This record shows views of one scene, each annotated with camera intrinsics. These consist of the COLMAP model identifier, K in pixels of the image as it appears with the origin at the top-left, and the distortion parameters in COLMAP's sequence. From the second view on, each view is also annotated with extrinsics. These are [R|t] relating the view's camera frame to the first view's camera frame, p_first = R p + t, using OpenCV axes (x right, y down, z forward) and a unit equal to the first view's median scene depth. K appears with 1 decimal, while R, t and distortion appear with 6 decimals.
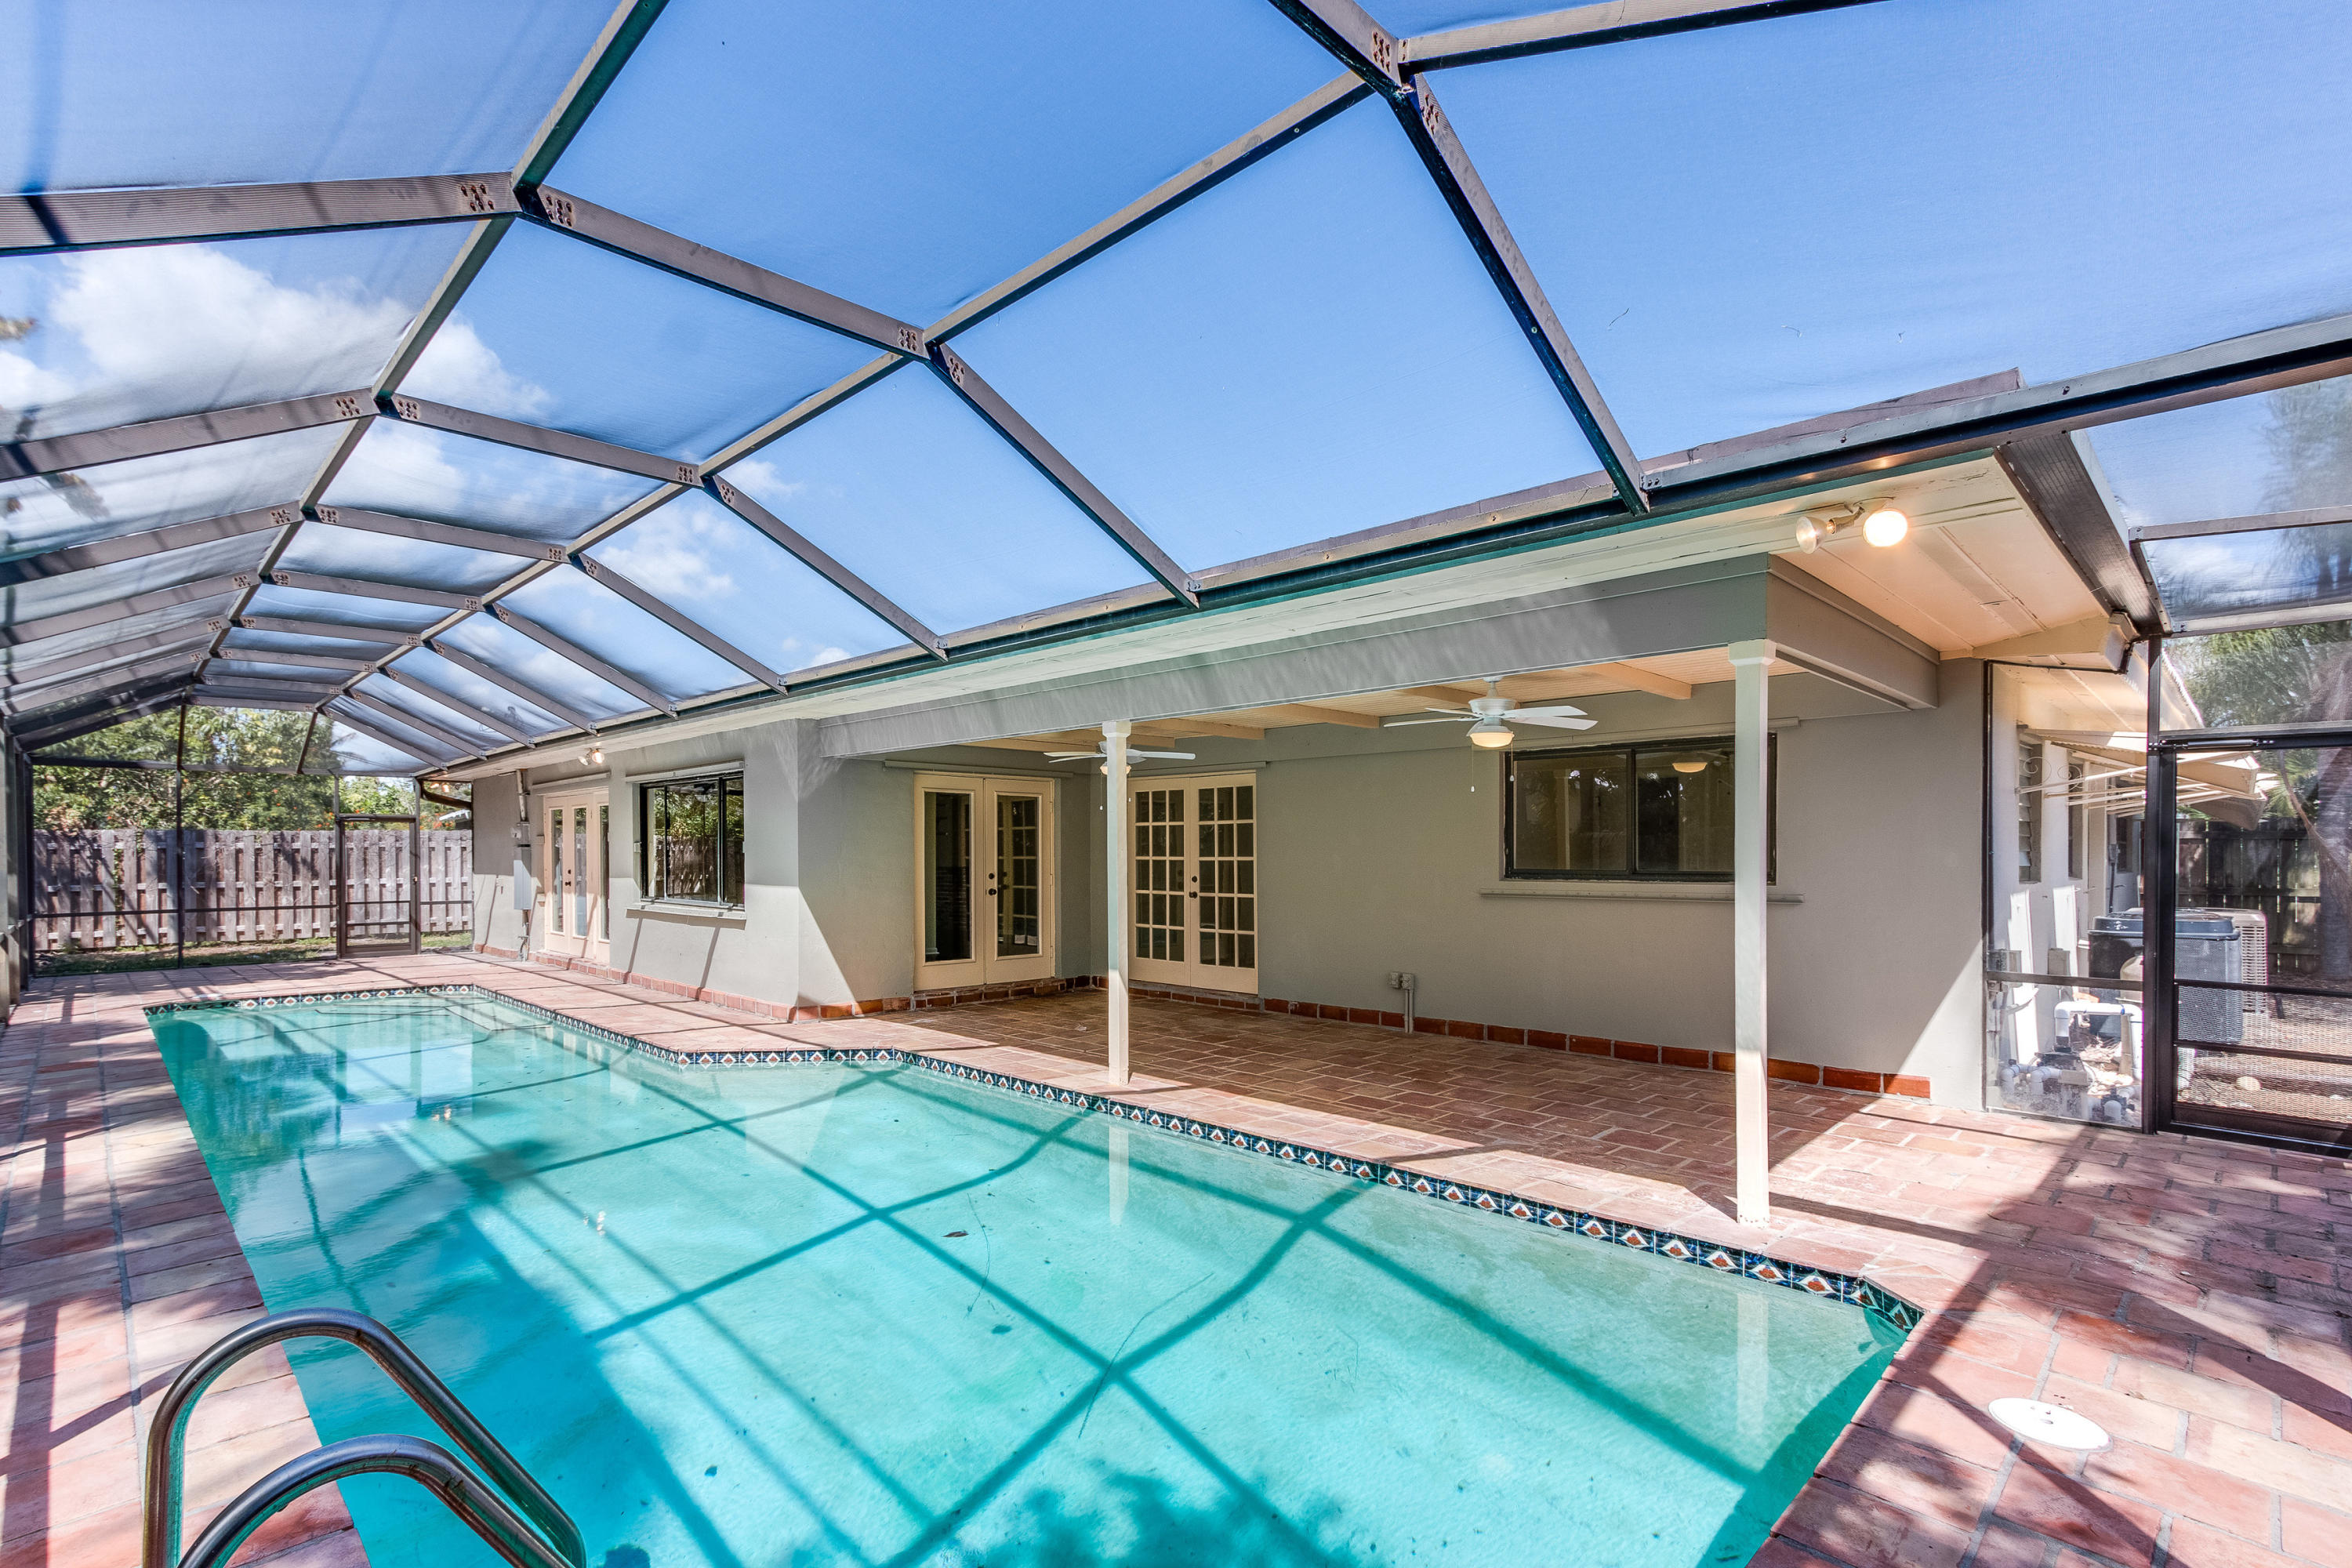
lens RADIAL K [[1072.7, 0, 1156.3], [0, 1072.7, 798.3], [0, 0, 1]] dist [0.000604, 0.000294]
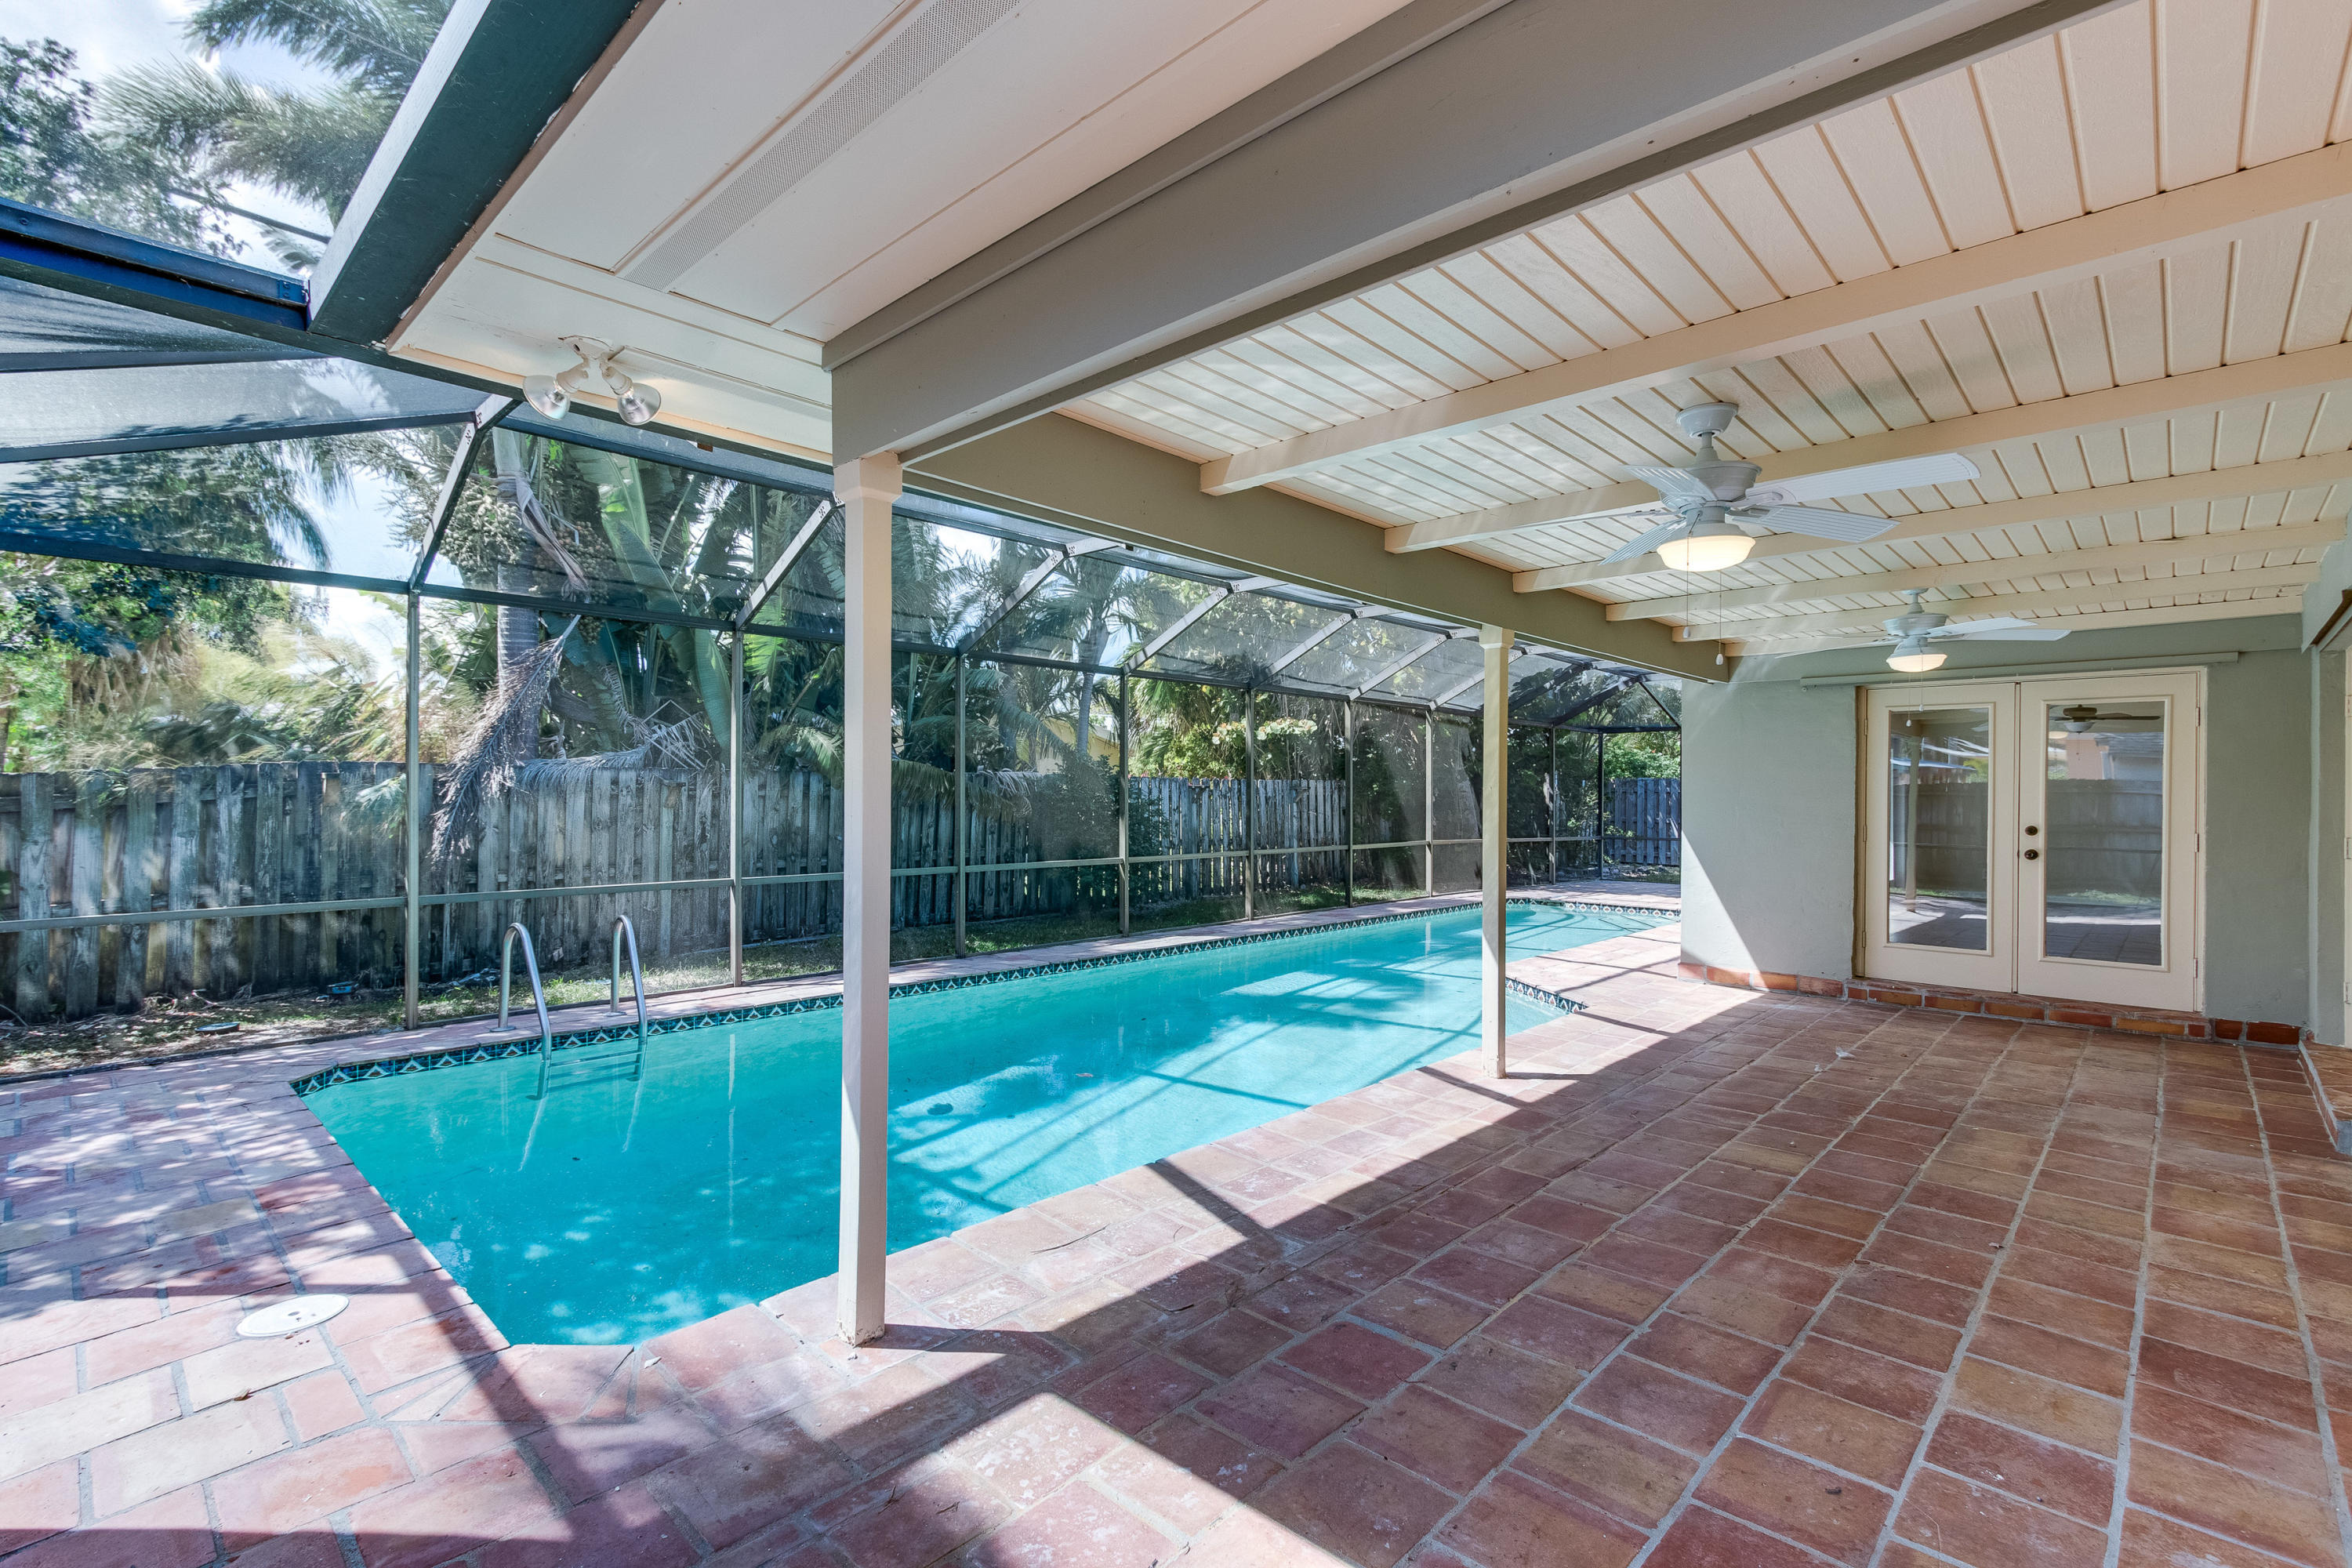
lens RADIAL K [[1072.7, 0, 1156.3], [0, 1072.7, 798.3], [0, 0, 1]] dist [0.000604, 0.000294]
pose [[0.031652, 0.006075, -0.999481, 0.757908], [0.044022, 0.999003, 0.007466, 0.040651], [0.998529, -0.044235, 0.031353, 0.728837]]
